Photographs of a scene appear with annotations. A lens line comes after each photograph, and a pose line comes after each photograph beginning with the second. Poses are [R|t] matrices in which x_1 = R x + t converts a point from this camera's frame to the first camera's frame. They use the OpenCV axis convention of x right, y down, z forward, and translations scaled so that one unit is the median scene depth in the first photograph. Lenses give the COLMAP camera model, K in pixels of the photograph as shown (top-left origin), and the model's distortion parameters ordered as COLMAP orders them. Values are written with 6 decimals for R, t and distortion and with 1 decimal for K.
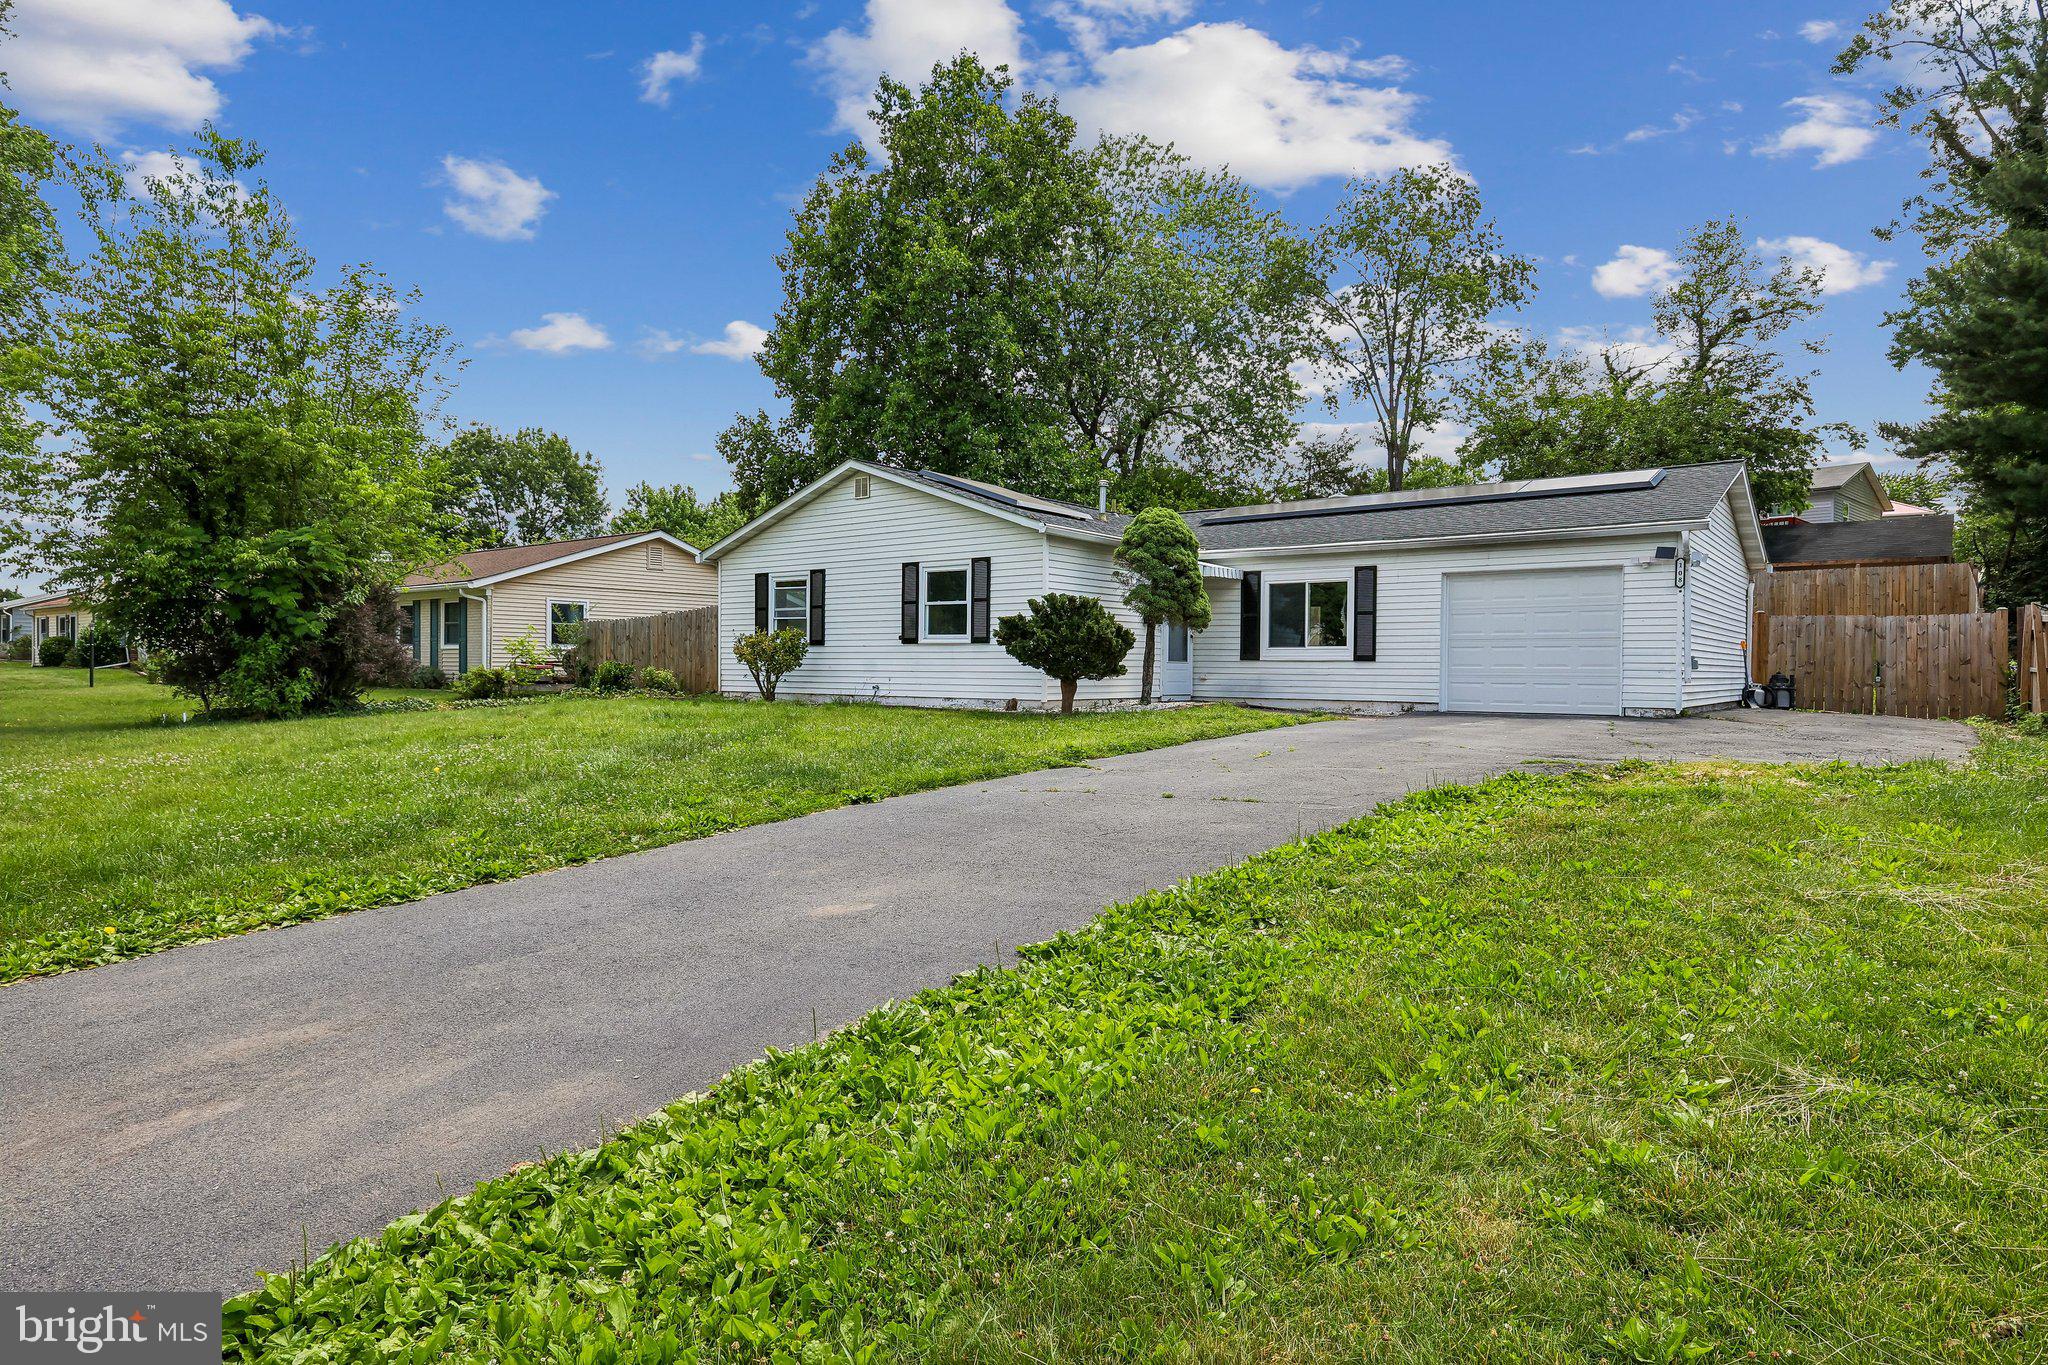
lens RADIAL K [[1153.9, 0, 1024.0], [0, 1153.9, 682.5], [0, 0, 1]] dist [-0.041548, 0.000074]
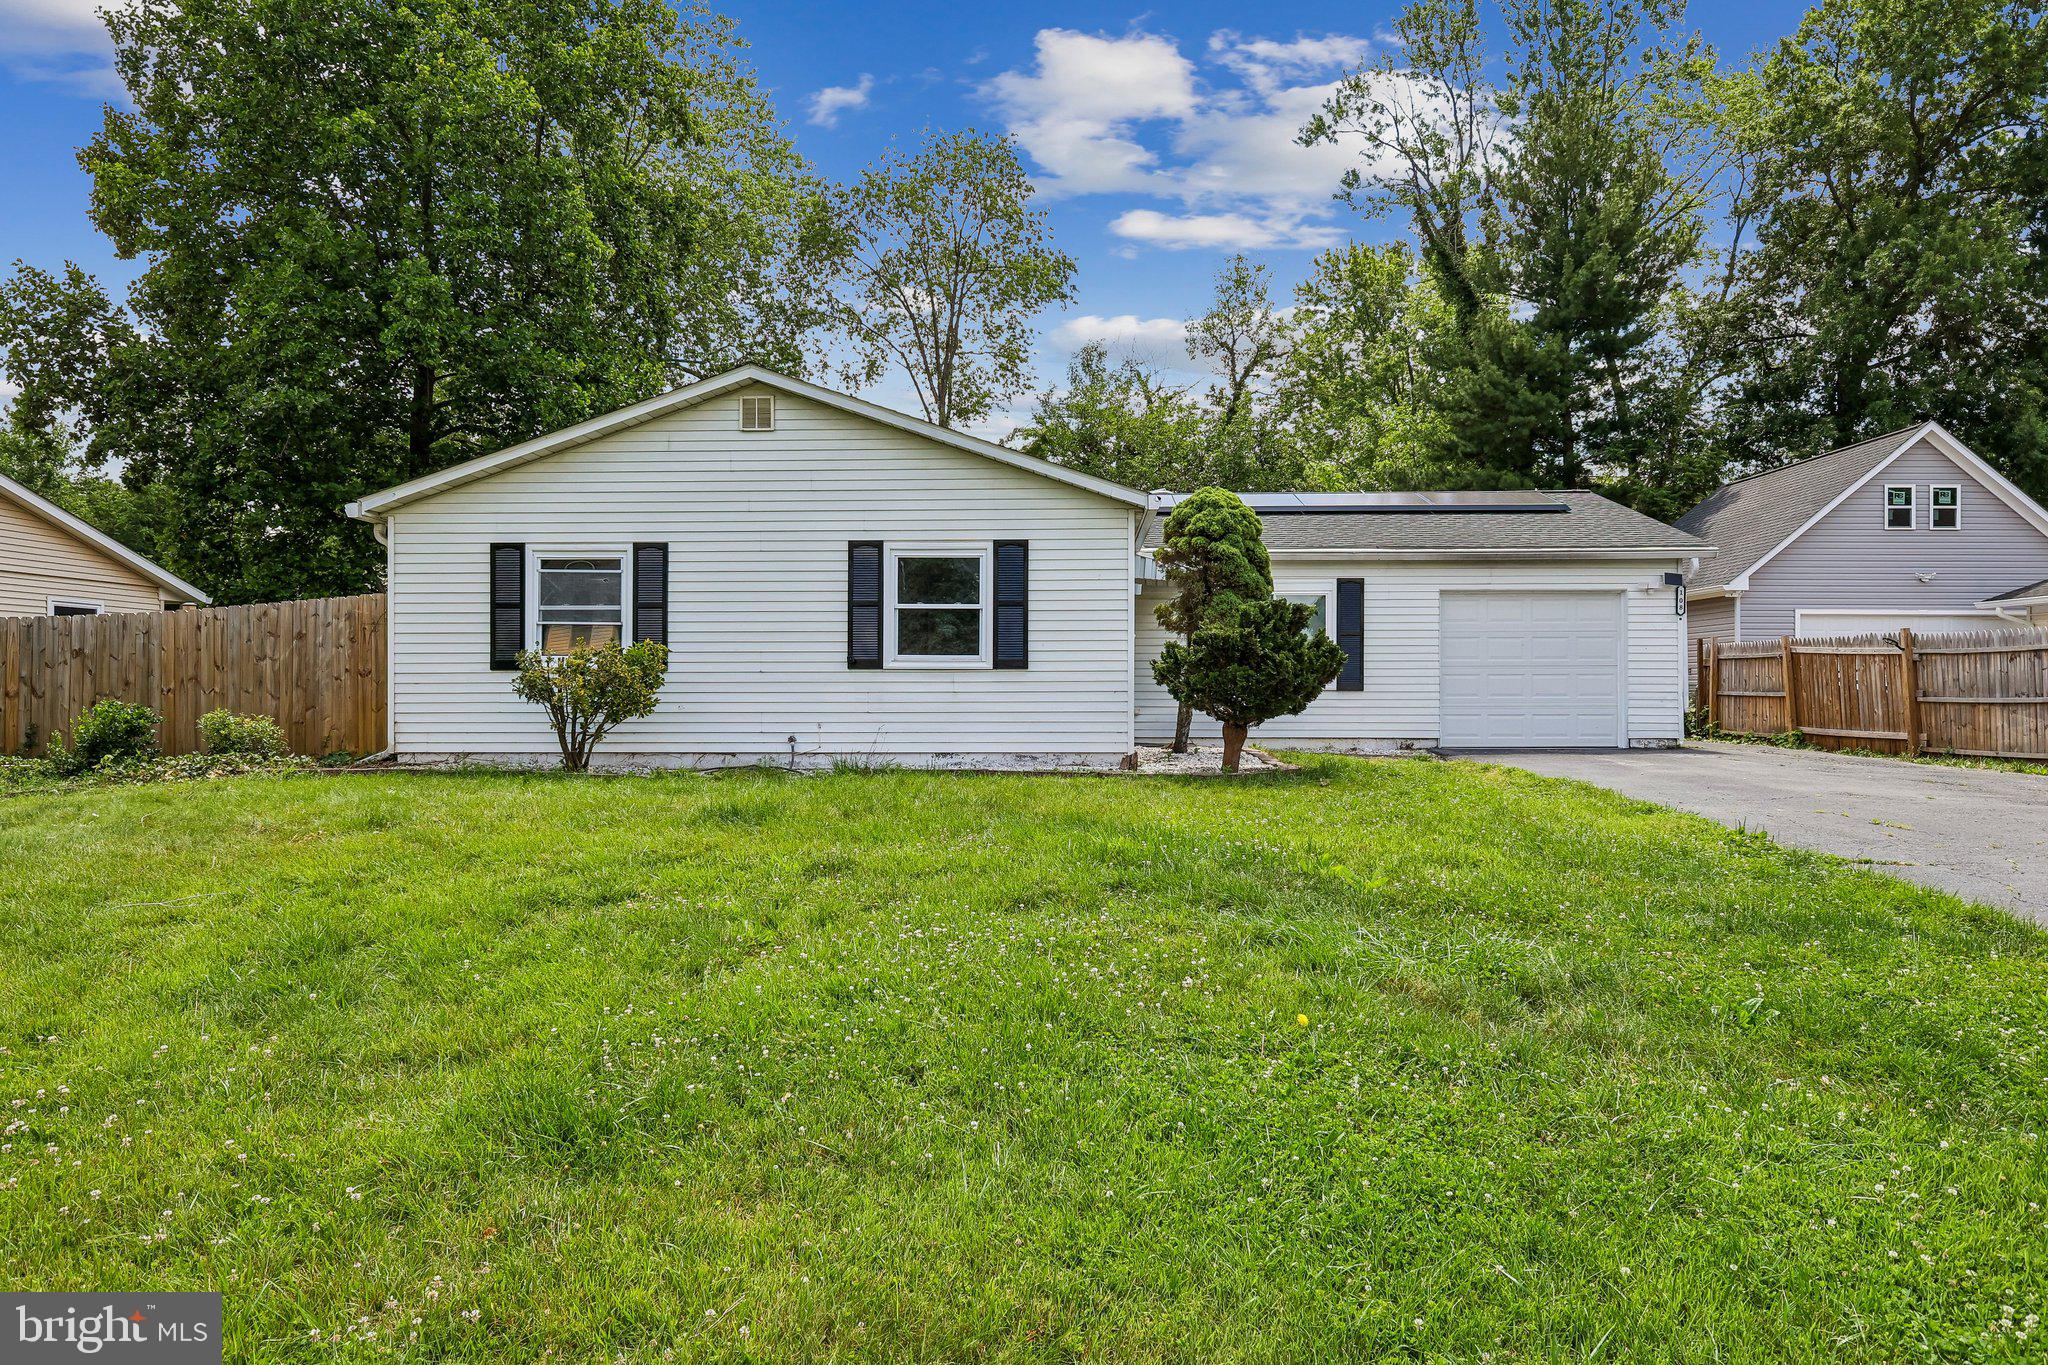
lens RADIAL K [[1302.6, 0, 1024.0], [0, 1302.6, 682.5], [0, 0, 1]] dist [-0.001204, -0.023571]
pose [[0.795082, -0.001200, 0.606501, -0.464554], [0.017691, 0.999618, -0.021215, -0.009456], [-0.606244, 0.027597, 0.794799, 0.382070]]
